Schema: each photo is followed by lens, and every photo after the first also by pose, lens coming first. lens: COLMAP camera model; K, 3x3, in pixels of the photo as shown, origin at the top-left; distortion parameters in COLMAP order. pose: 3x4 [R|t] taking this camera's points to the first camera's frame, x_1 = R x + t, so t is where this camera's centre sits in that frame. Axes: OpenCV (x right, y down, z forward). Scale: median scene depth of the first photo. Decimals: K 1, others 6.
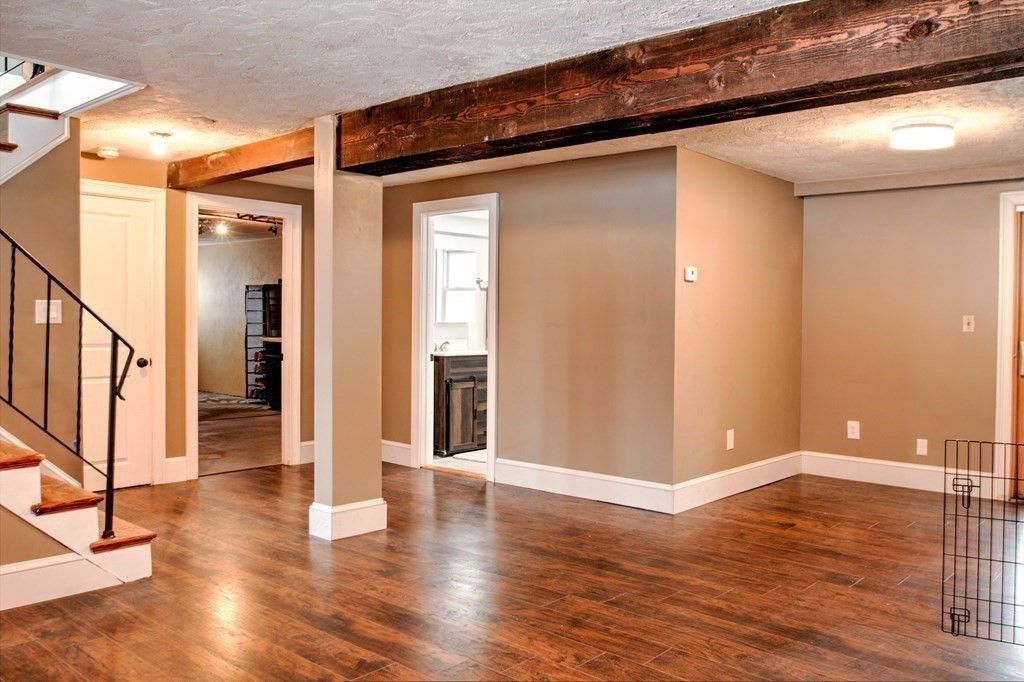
lens RADIAL K [[833.1, 0, 519.1], [0, 833.1, 336.6], [0, 0, 1]] dist [-0.048764, 0.011172]
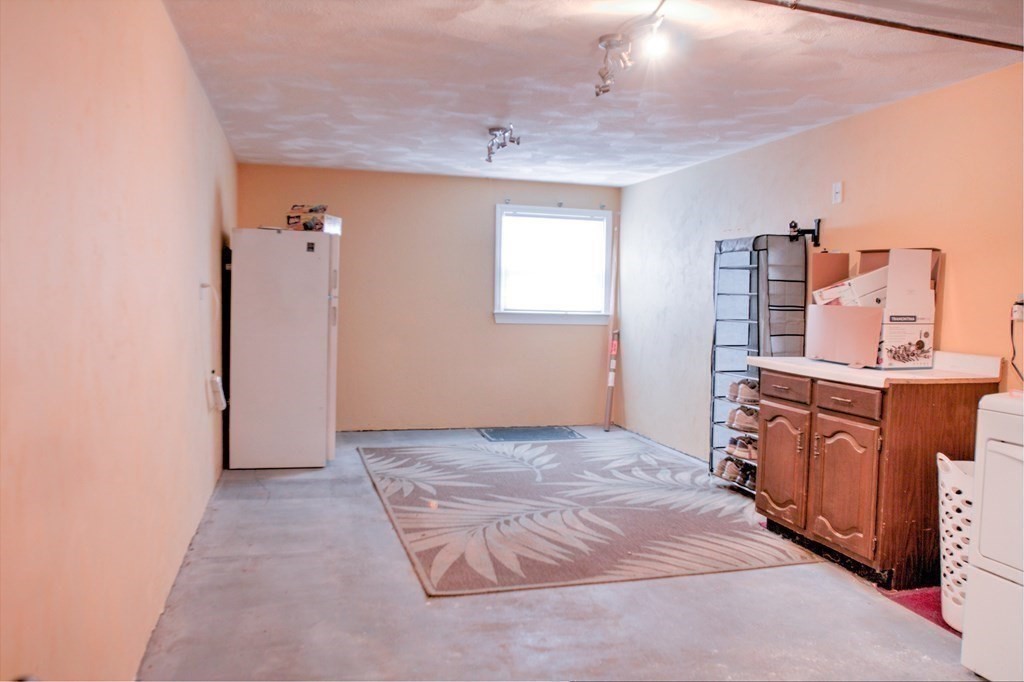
lens RADIAL K [[764.3, 0, 514.1], [0, 764.3, 338.6], [0, 0, 1]] dist [-0.078717, 0.053563]
pose [[0.845034, 0.035421, -0.533537, -0.191544], [-0.023268, 0.999294, 0.029491, -0.015528], [0.534205, -0.012506, 0.845262, 0.563663]]
